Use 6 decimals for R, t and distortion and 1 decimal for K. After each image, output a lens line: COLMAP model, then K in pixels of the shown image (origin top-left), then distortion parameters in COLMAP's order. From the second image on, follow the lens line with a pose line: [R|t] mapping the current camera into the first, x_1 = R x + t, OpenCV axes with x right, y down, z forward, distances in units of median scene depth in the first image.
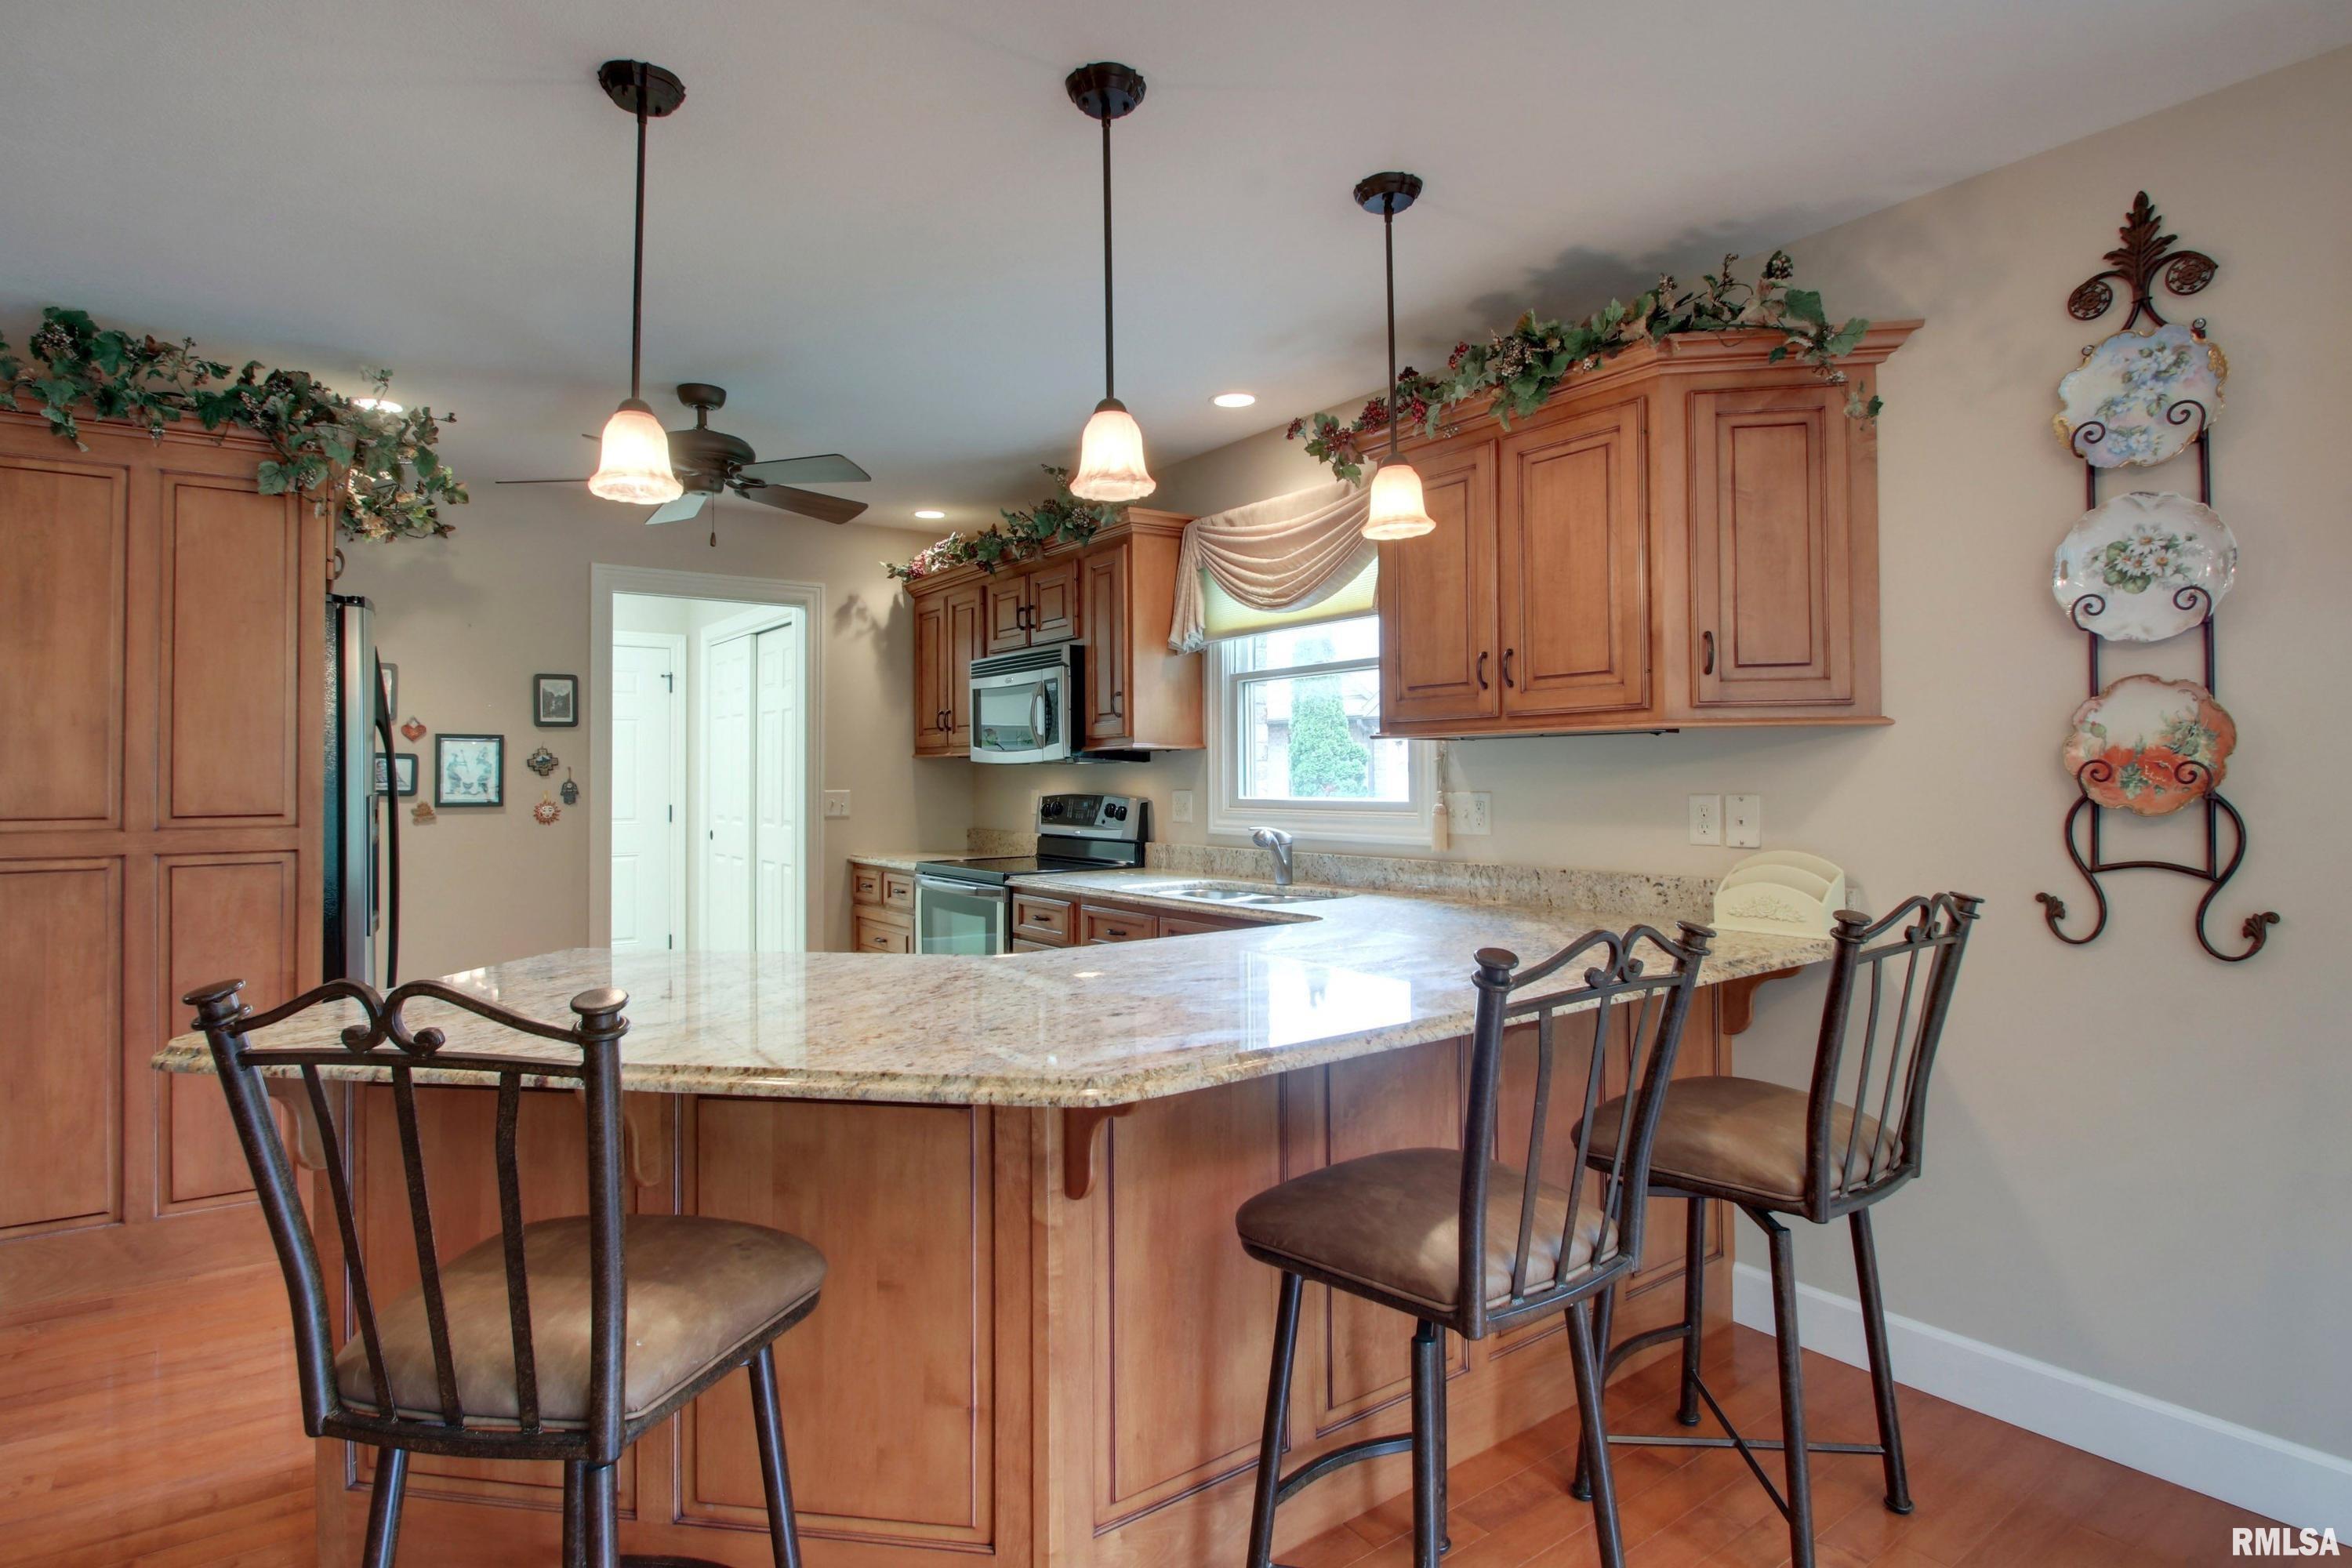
lens RADIAL K [[1153.0, 0, 1168.2], [0, 1153.0, 758.9], [0, 0, 1]] dist [-0.009526, -0.003999]
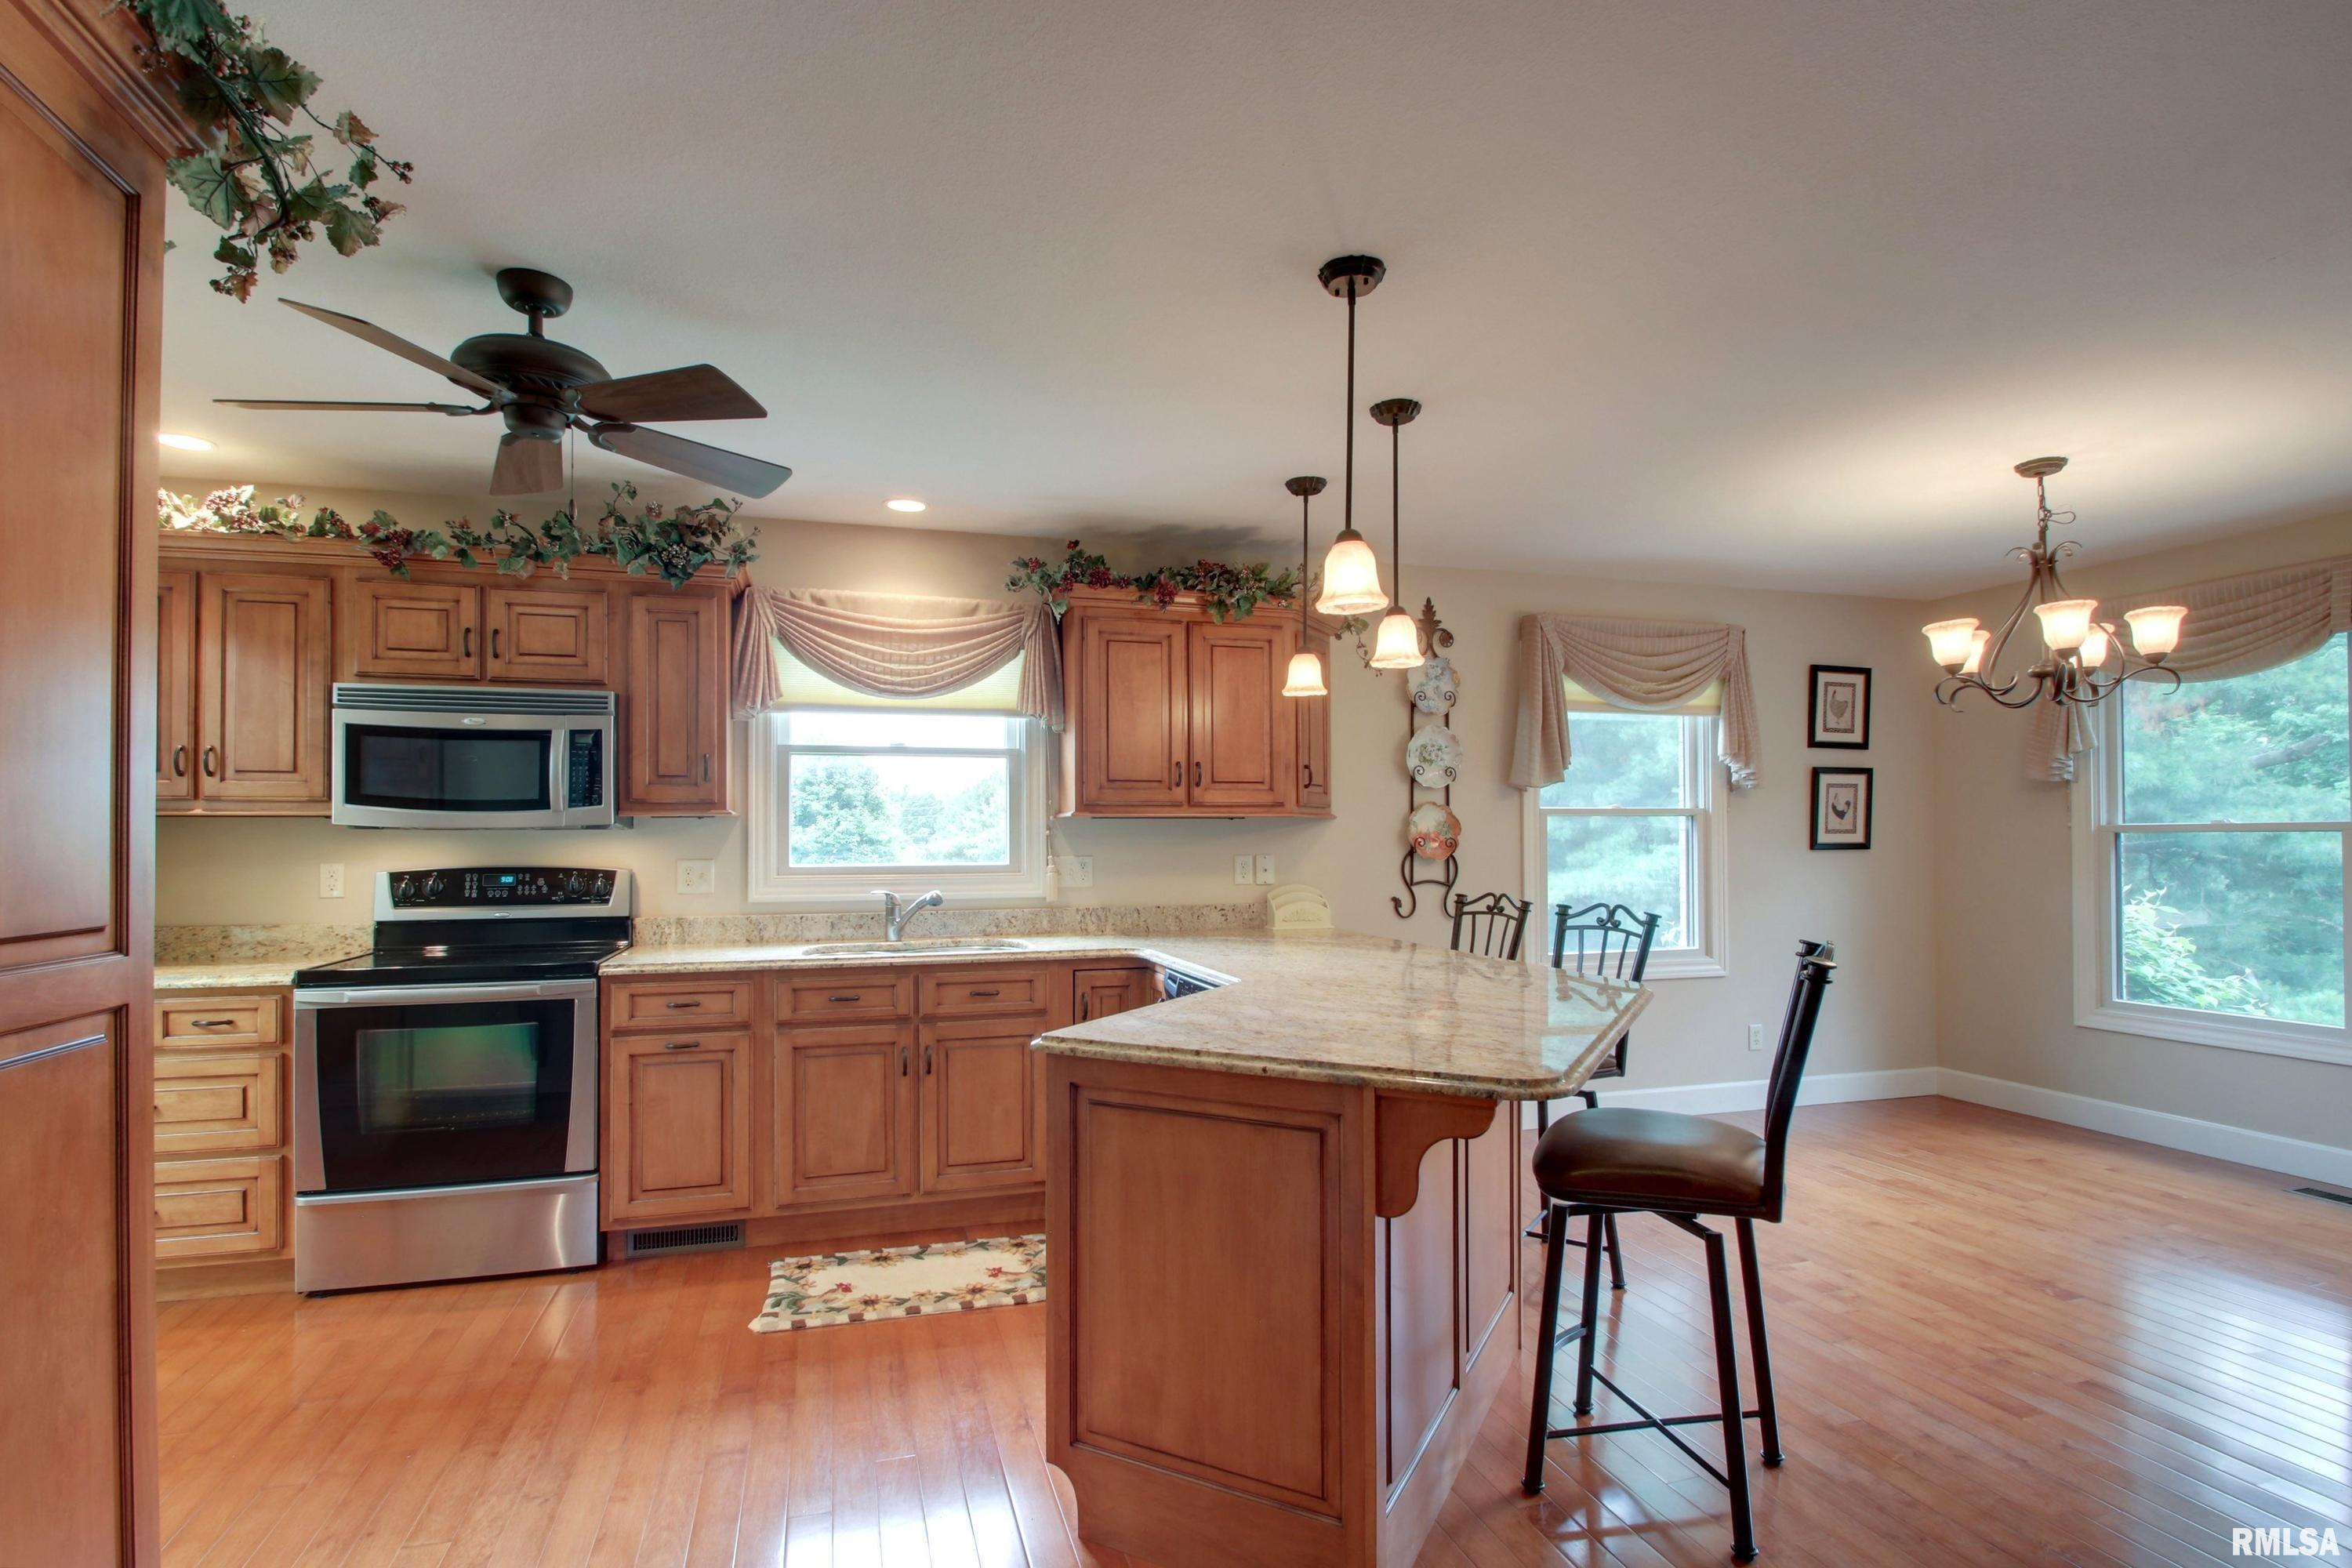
lens RADIAL K [[1153.0, 0, 1200.1], [0, 1153.0, 826.1], [0, 0, 1]] dist [-0.009526, -0.003999]
pose [[0.344458, 0.016208, 0.938662, -1.114939], [-0.012287, 0.999843, -0.012755, 0.010105], [-0.938721, -0.007139, 0.344603, 0.443617]]
